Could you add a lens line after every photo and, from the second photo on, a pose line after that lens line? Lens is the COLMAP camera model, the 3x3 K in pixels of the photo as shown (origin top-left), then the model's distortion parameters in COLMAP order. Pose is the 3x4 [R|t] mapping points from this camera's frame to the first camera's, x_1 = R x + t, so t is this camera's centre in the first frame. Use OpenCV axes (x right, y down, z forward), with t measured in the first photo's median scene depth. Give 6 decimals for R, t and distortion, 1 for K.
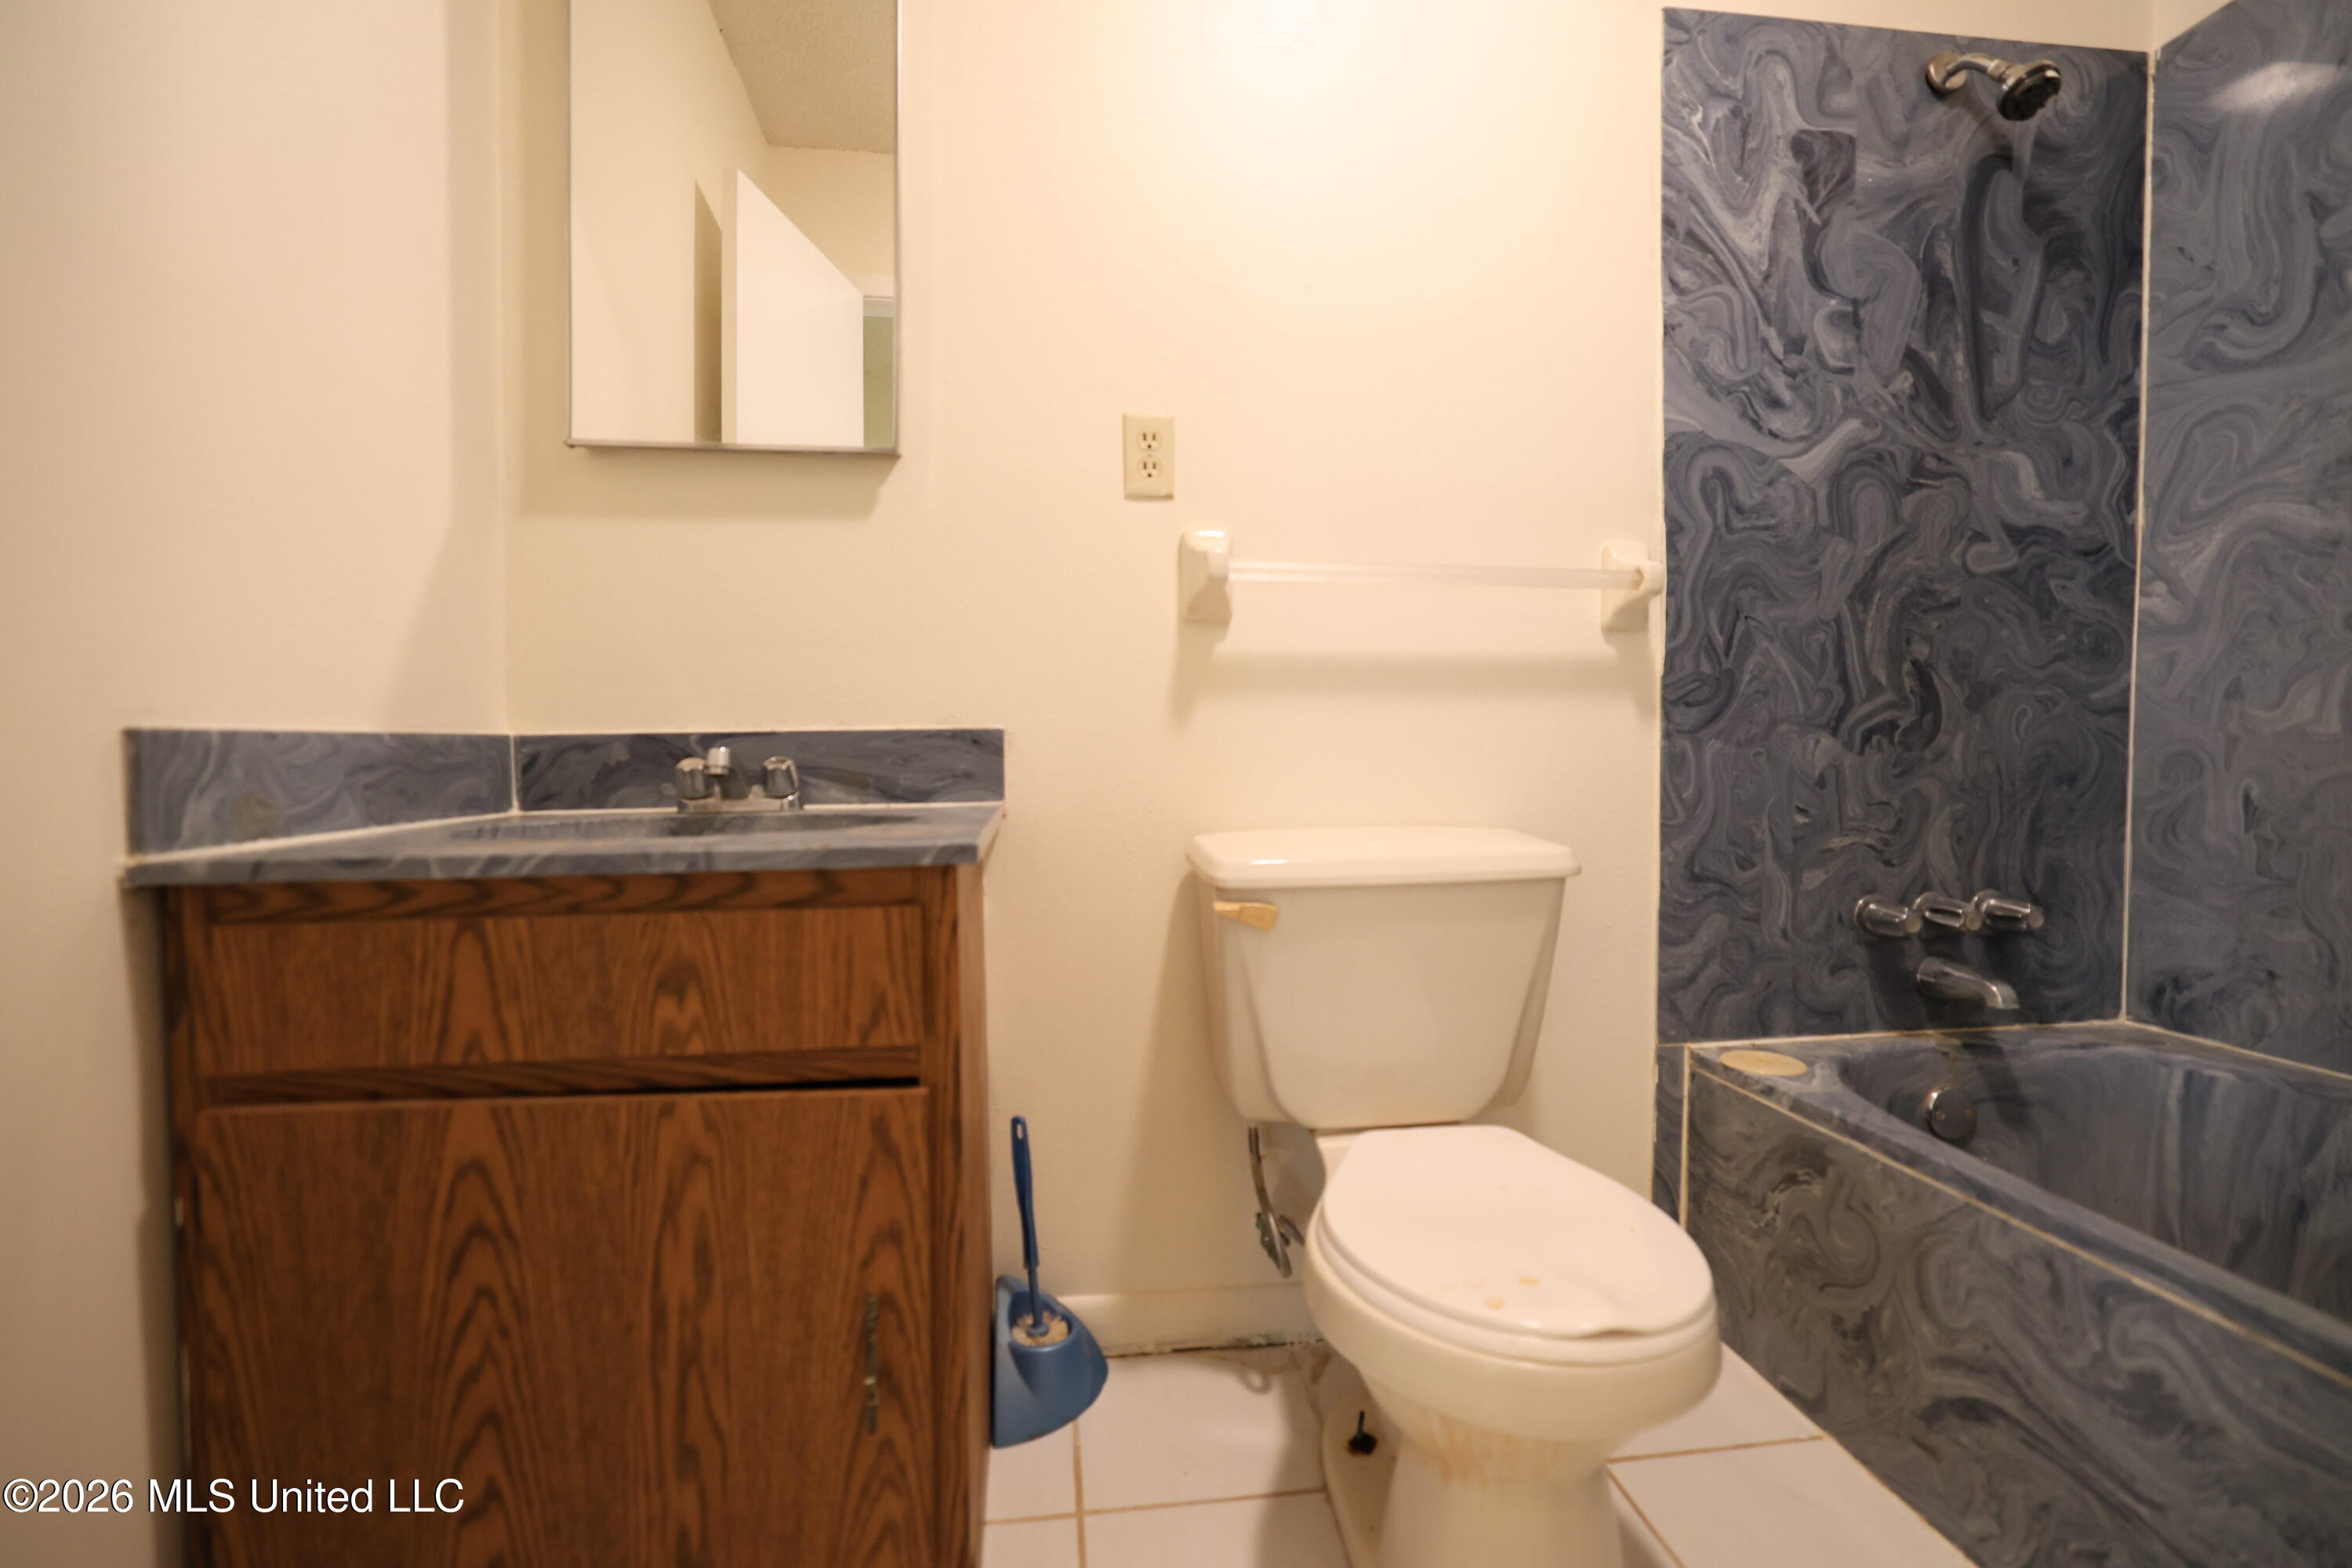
lens RADIAL K [[1022.2, 0, 1178.0], [0, 1022.2, 772.4], [0, 0, 1]] dist [-0.039873, 0.014049]
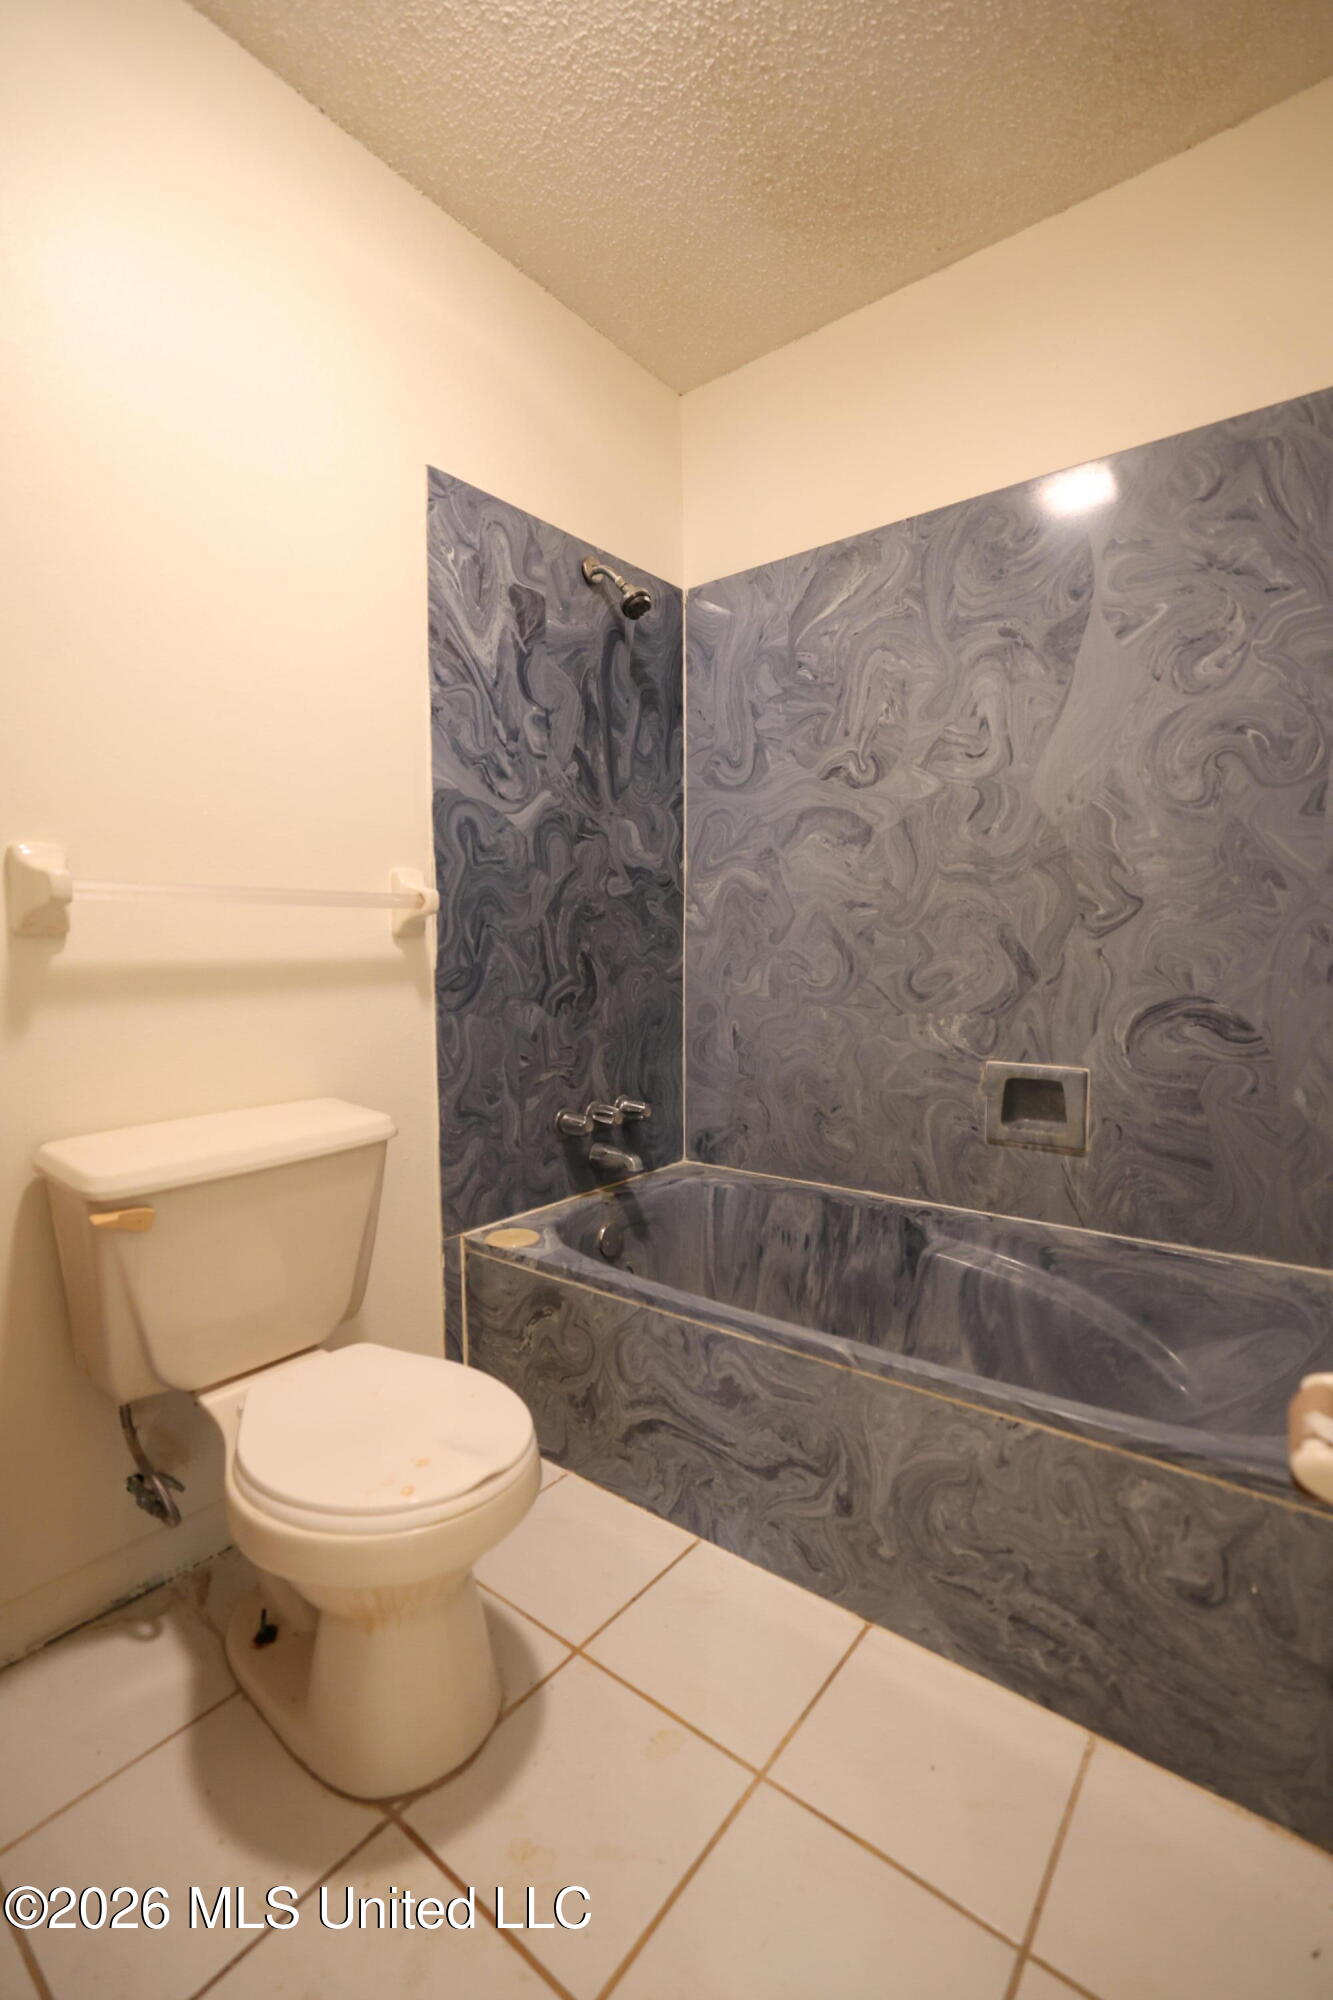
lens RADIAL K [[869.2, 0, 648.2], [0, 869.2, 1008.8], [0, 0, 1]] dist [-0.039873, 0.014049]
pose [[0.724308, -0.052083, 0.687507, -0.114665], [0.026735, 0.998514, 0.047479, -0.092128], [-0.688958, -0.016009, 0.724624, -0.030653]]
